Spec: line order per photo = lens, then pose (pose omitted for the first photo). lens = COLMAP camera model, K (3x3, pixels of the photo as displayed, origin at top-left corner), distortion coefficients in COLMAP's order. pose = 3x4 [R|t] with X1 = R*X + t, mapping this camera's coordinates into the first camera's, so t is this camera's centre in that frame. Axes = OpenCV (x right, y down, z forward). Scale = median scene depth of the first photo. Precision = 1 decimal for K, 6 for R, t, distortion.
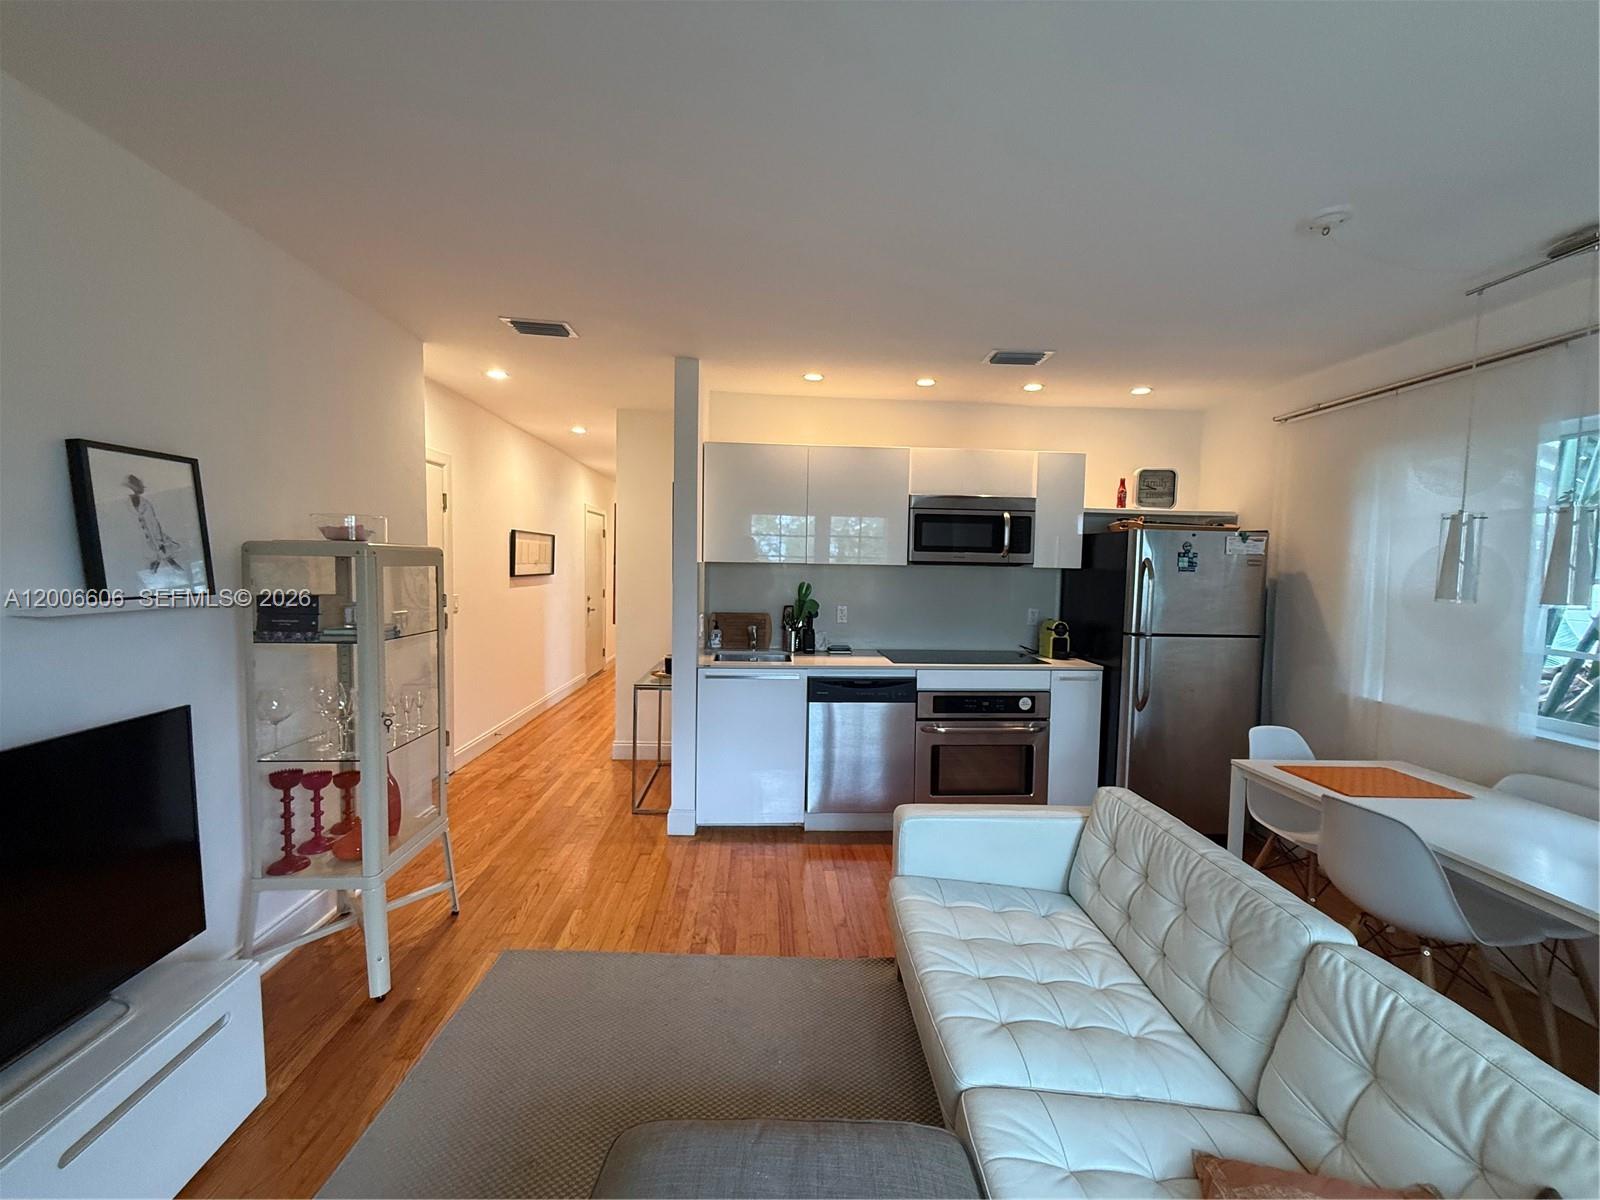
lens RADIAL K [[638.9, 0, 802.8], [0, 638.9, 599.1], [0, 0, 1]] dist [0.001031, -0.000146]
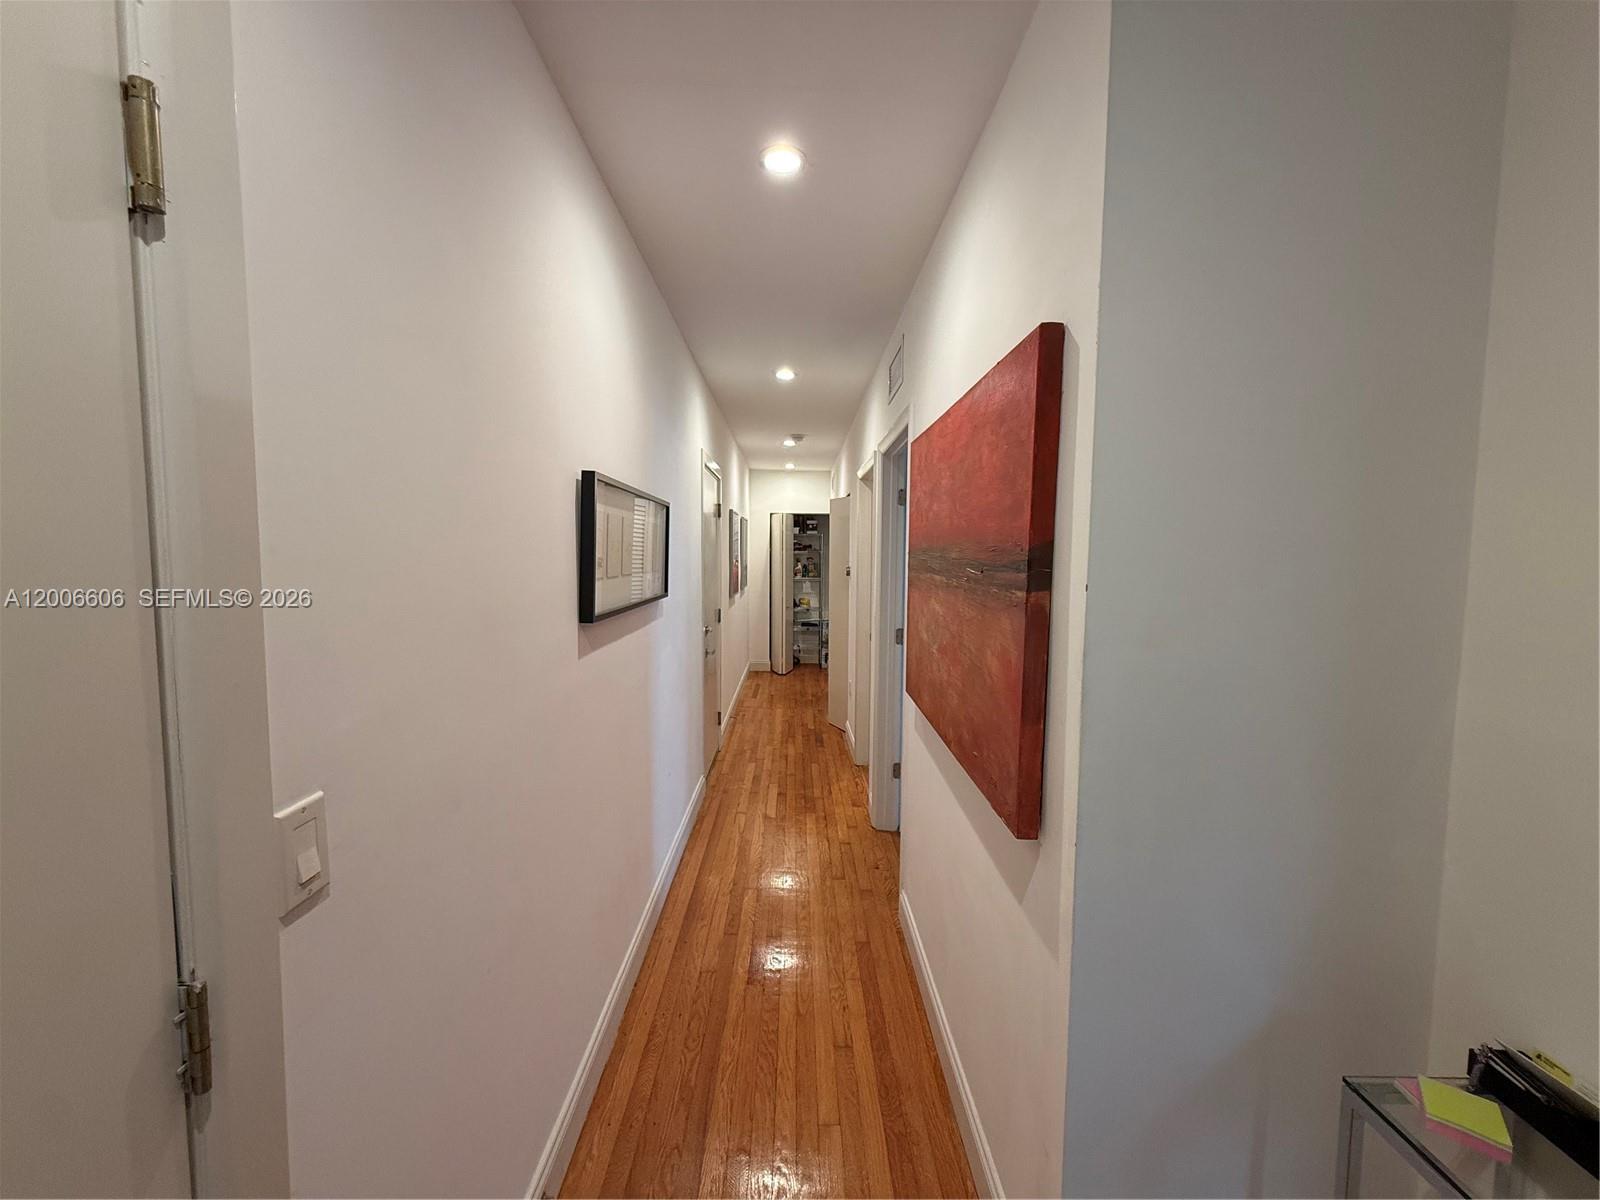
lens RADIAL K [[638.9, 0, 802.8], [0, 638.9, 599.1], [0, 0, 1]] dist [0.001031, -0.000146]
pose [[0.998891, -0.007544, -0.046472, -0.499802], [0.008235, 0.999858, 0.014707, -0.076711], [0.046355, -0.015074, 0.998811, 1.035456]]
